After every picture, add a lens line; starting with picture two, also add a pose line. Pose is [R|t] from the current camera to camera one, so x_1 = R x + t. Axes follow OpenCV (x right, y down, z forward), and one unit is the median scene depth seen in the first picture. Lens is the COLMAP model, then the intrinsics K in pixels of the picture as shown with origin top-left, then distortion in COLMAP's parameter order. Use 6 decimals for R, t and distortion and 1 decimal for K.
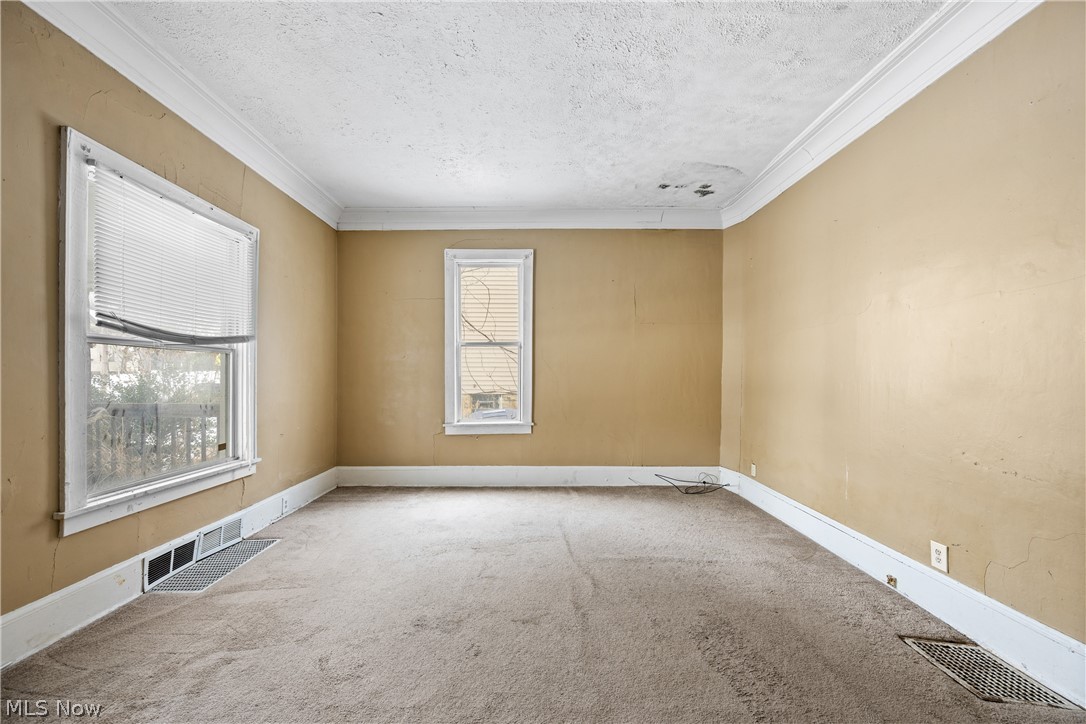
lens RADIAL K [[428.9, 0, 535.6], [0, 428.9, 379.4], [0, 0, 1]] dist [-0.002092, -0.000337]
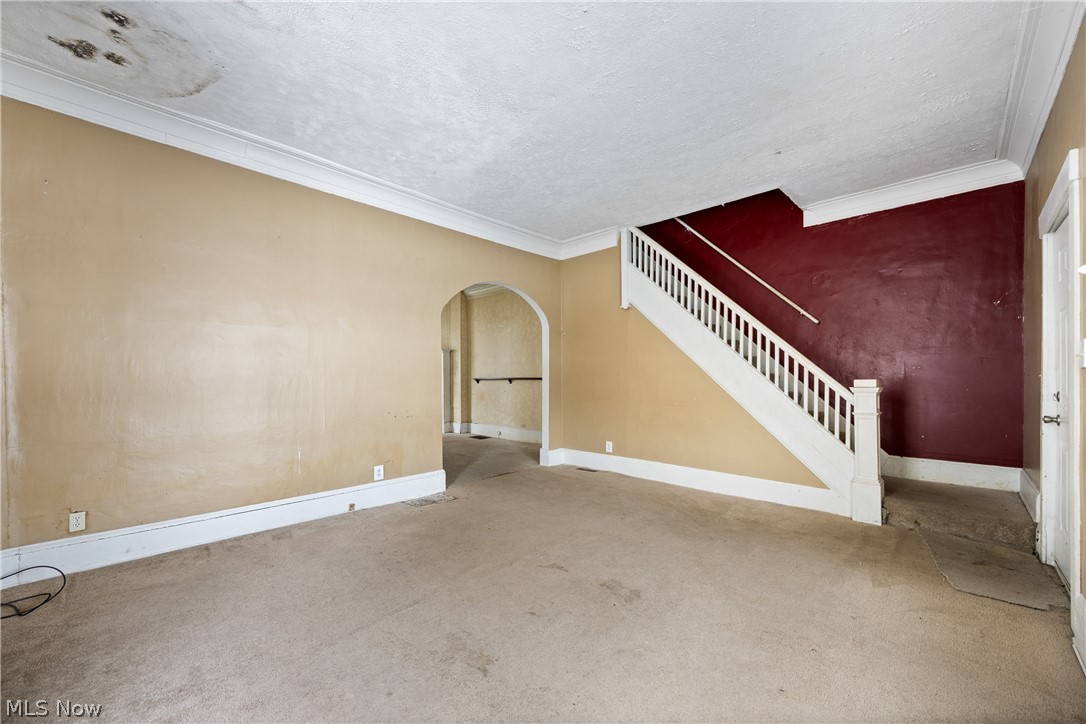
lens RADIAL K [[428.9, 0, 535.6], [0, 428.9, 379.4], [0, 0, 1]] dist [-0.002092, -0.000337]
pose [[-0.716719, -0.010798, 0.697279, -0.497432], [0.006890, 0.999722, 0.022563, -0.011997], [-0.697328, 0.020975, -0.716445, 1.144096]]
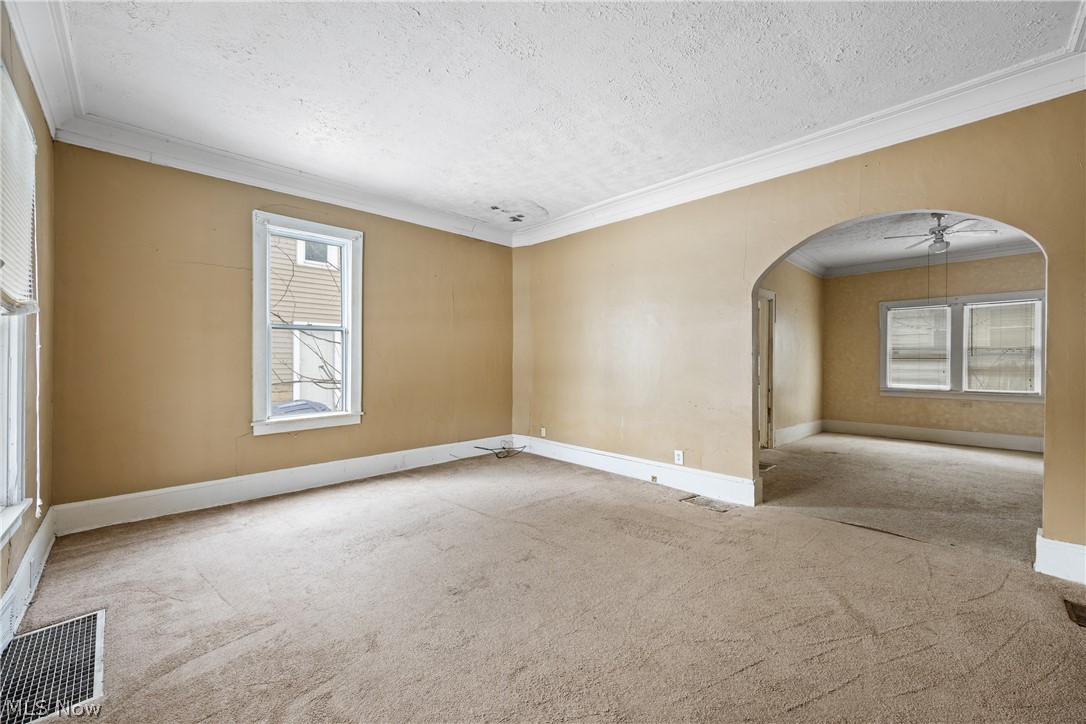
lens RADIAL K [[427.2, 0, 545.9], [0, 427.2, 362.3], [0, 0, 1]] dist [-0.002387, -0.000391]
pose [[0.714763, -0.003859, 0.699357, -0.500345], [0.009085, 0.999952, -0.003768, -0.004187], [-0.699308, 0.009047, 0.714763, 0.034746]]
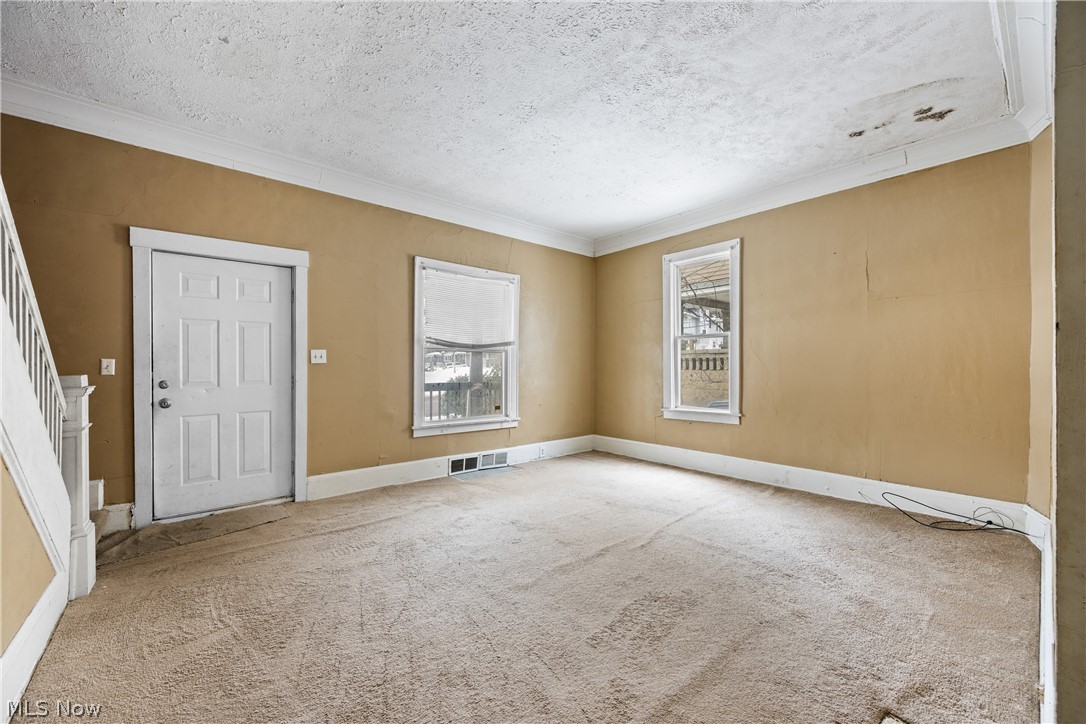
lens RADIAL K [[427.2, 0, 545.9], [0, 427.2, 362.3], [0, 0, 1]] dist [-0.002387, -0.000391]
pose [[0.653212, -0.008029, -0.757133, 0.582745], [-0.006428, 0.999849, -0.016148, 0.002356], [0.757148, 0.015415, 0.653062, 0.029029]]
